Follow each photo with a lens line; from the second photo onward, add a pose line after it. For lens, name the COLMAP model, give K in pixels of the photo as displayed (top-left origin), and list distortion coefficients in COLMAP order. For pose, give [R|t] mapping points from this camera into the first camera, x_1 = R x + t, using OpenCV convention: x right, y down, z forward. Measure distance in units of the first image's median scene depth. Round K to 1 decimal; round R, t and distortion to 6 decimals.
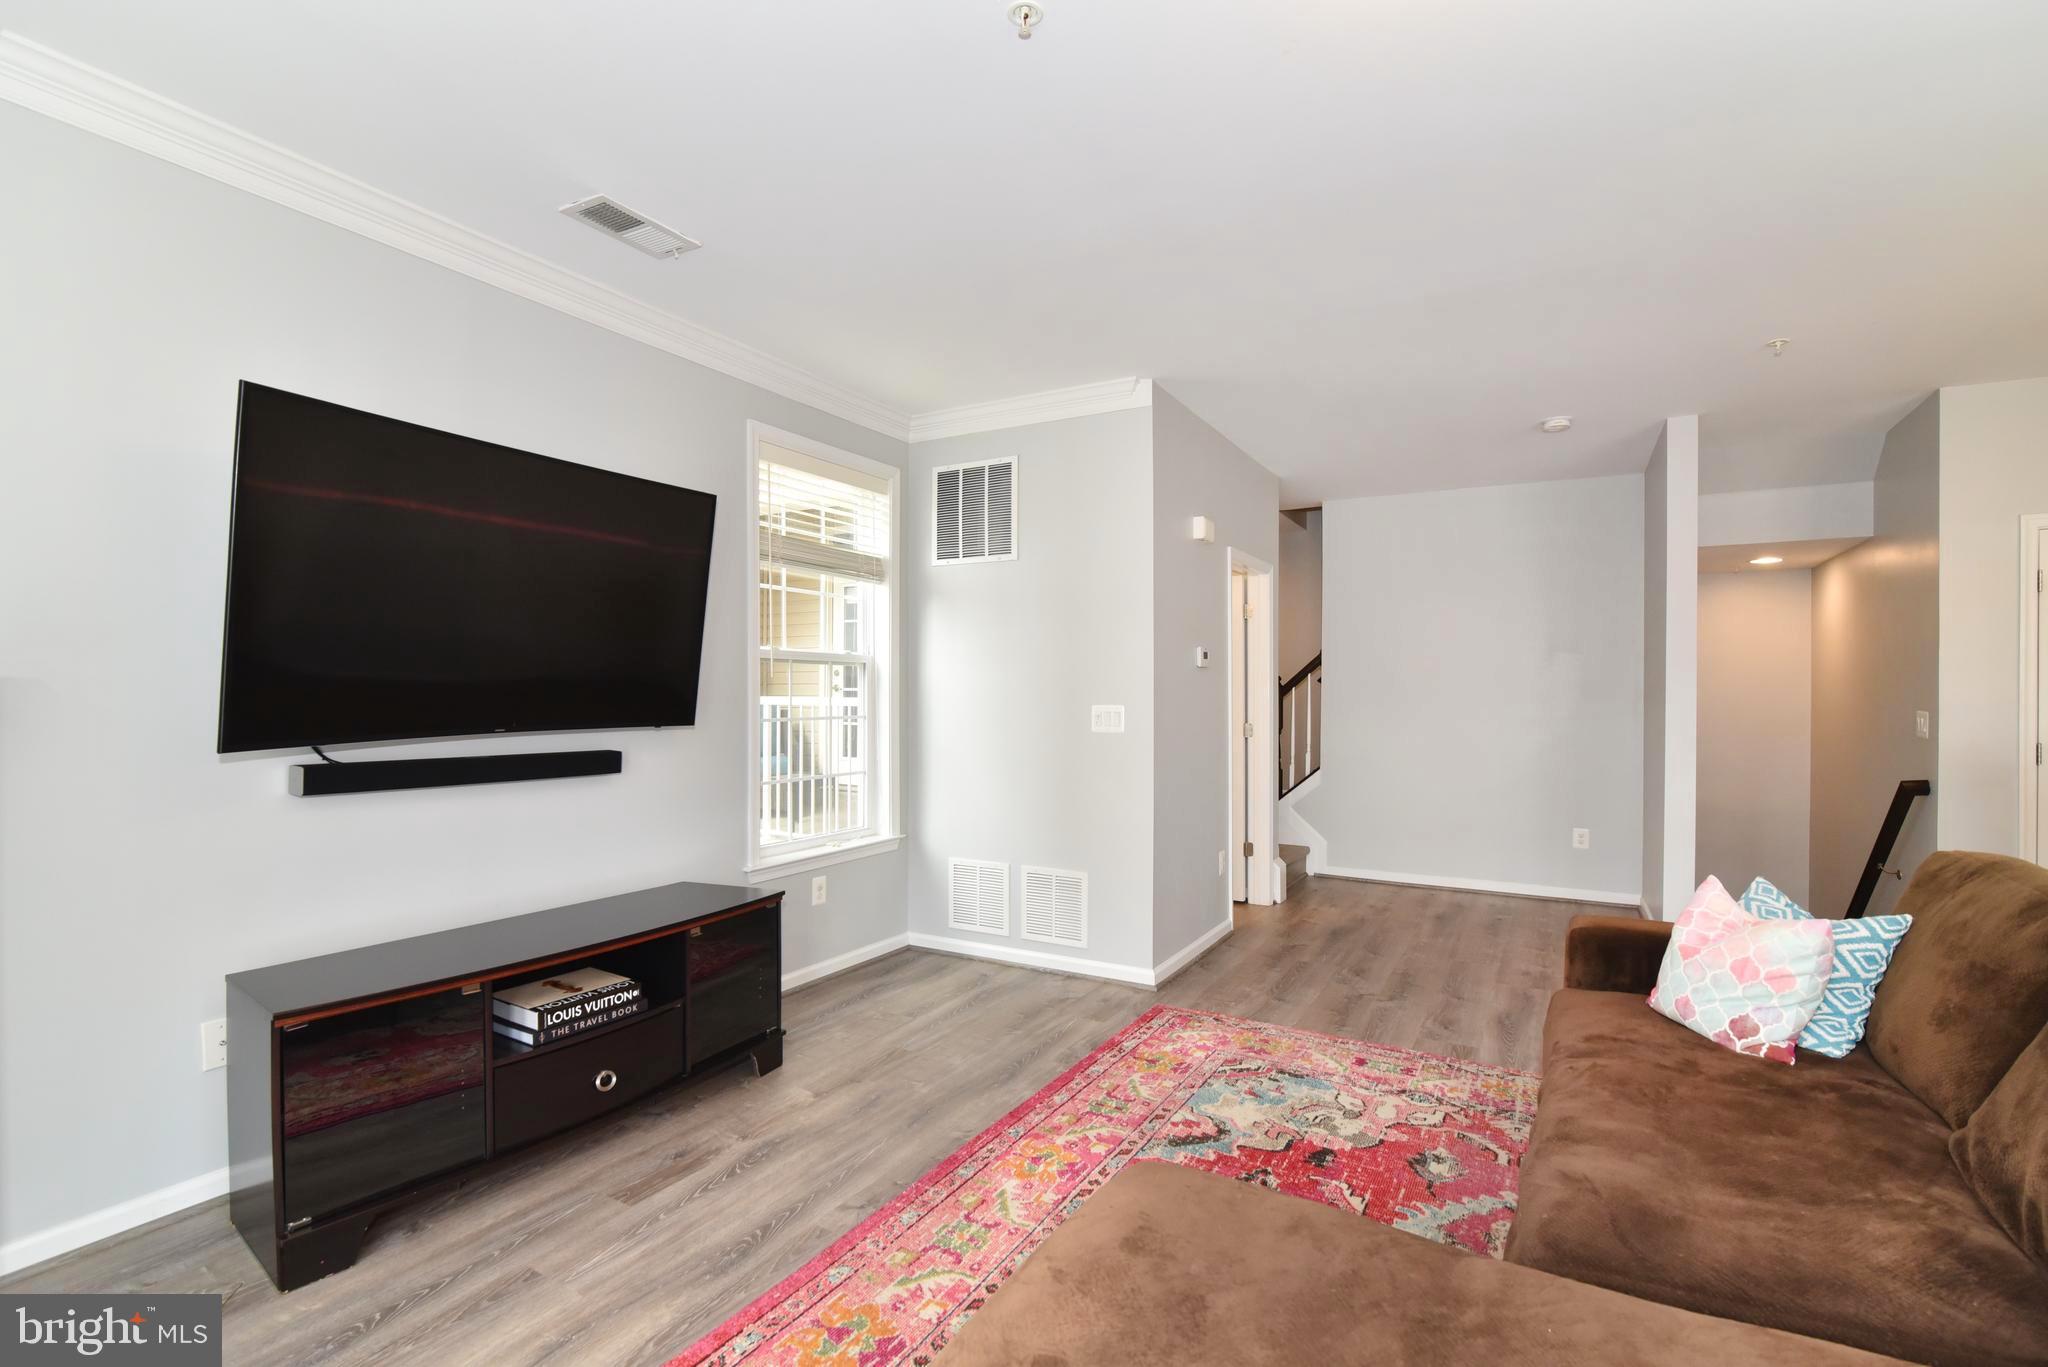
lens RADIAL K [[935.6, 0, 1023.9], [0, 935.6, 695.6], [0, 0, 1]] dist [-0.022435, 0.002864]
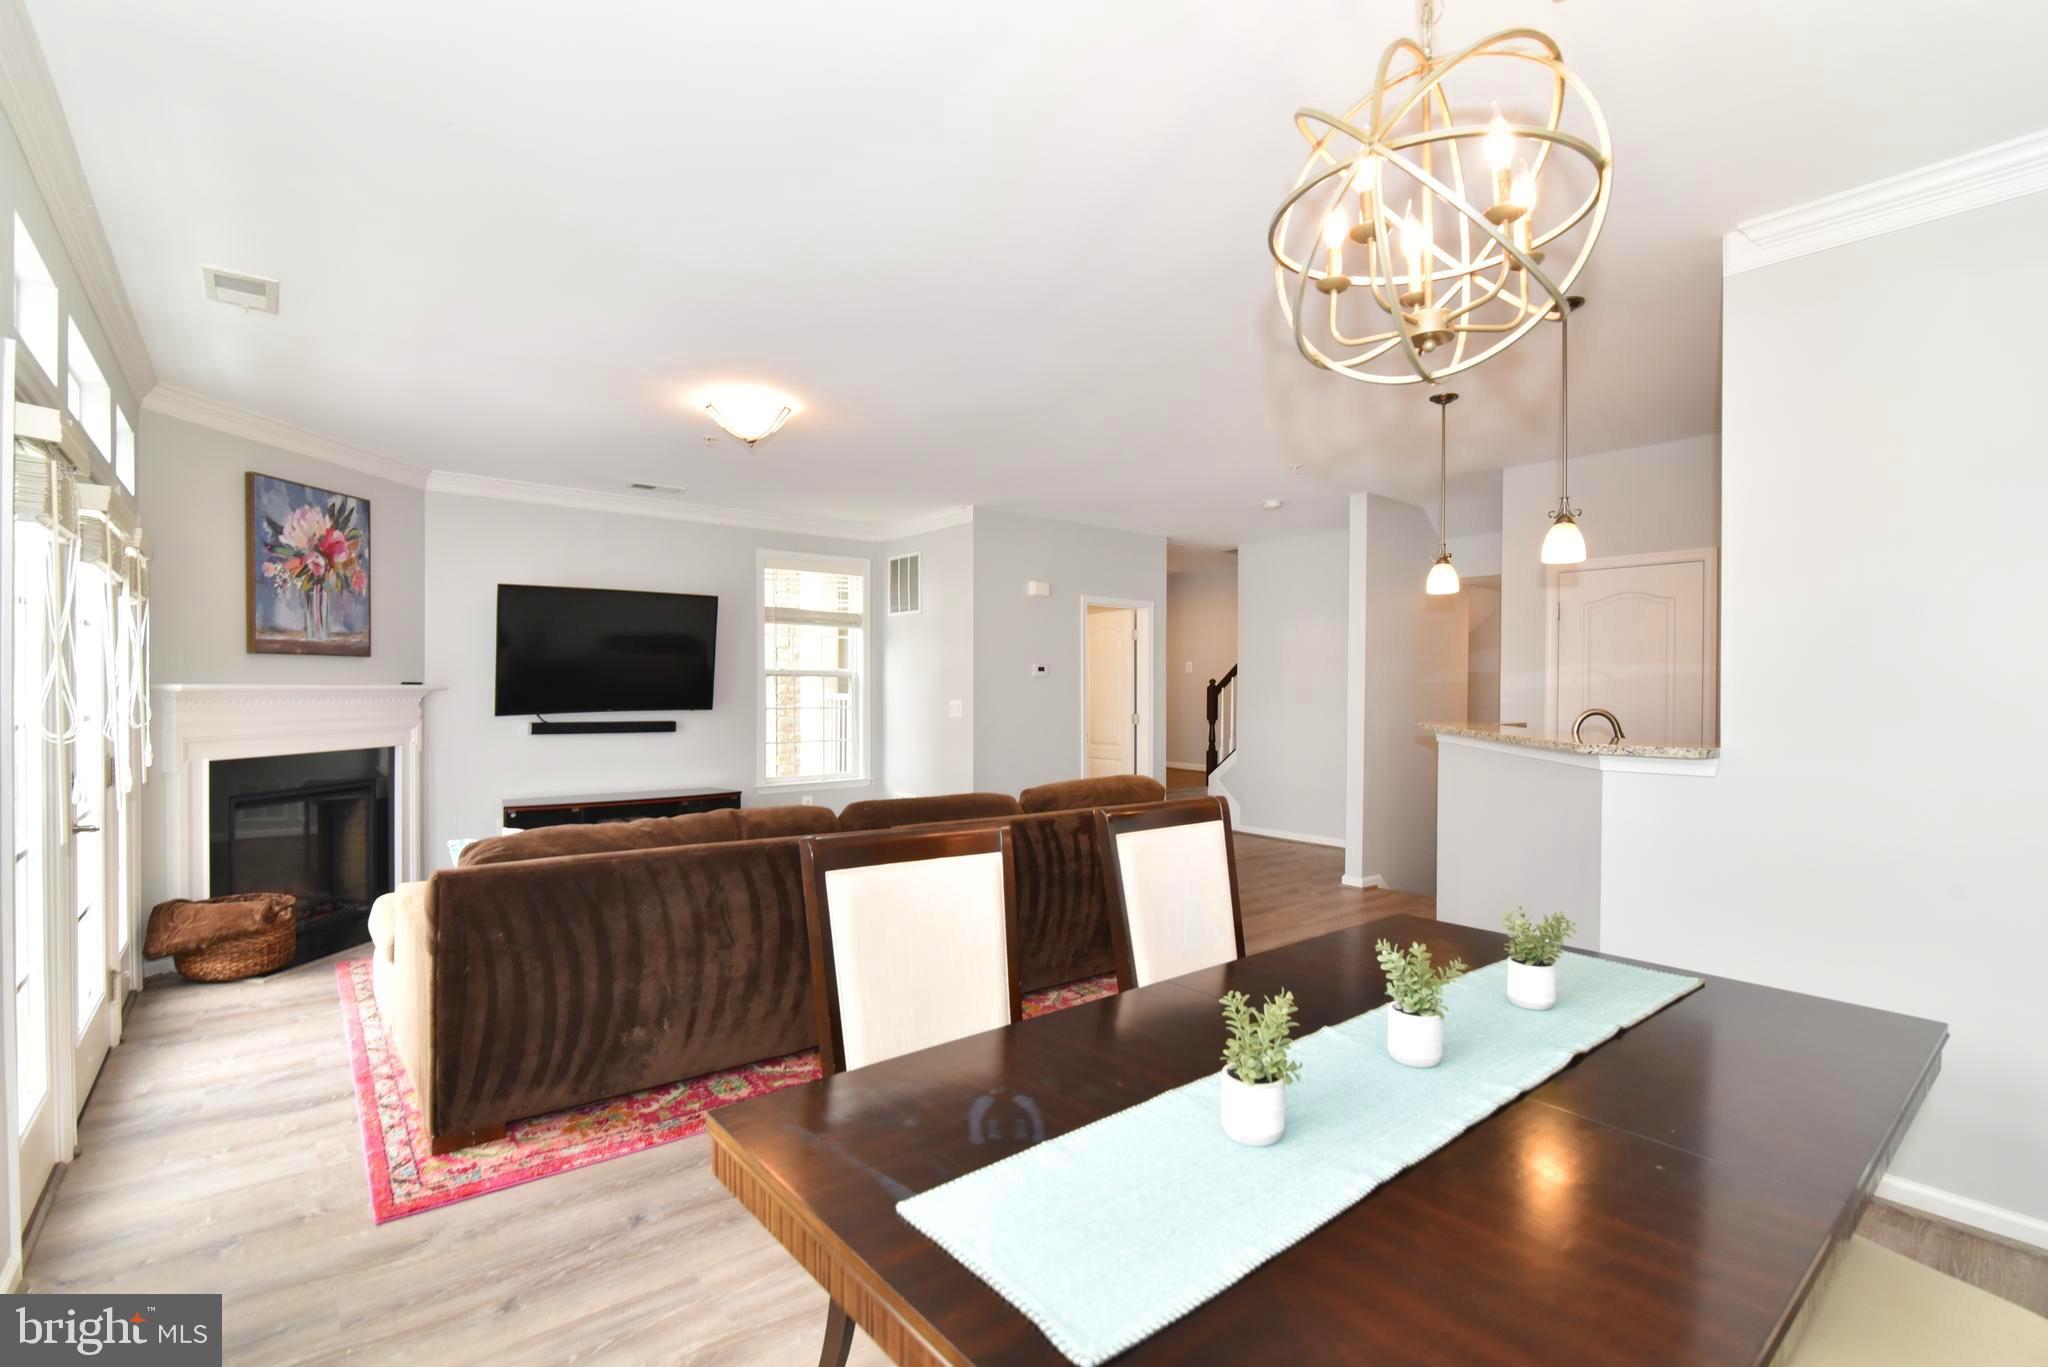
lens RADIAL K [[935.6, 0, 1022.4], [0, 935.6, 696.9], [0, 0, 1]] dist [-0.022435, 0.002864]
pose [[0.935851, 0.001212, -0.352393, 0.911663], [-0.000064, 0.999995, 0.003270, -0.001733], [0.352395, -0.003038, 0.935846, -0.605613]]
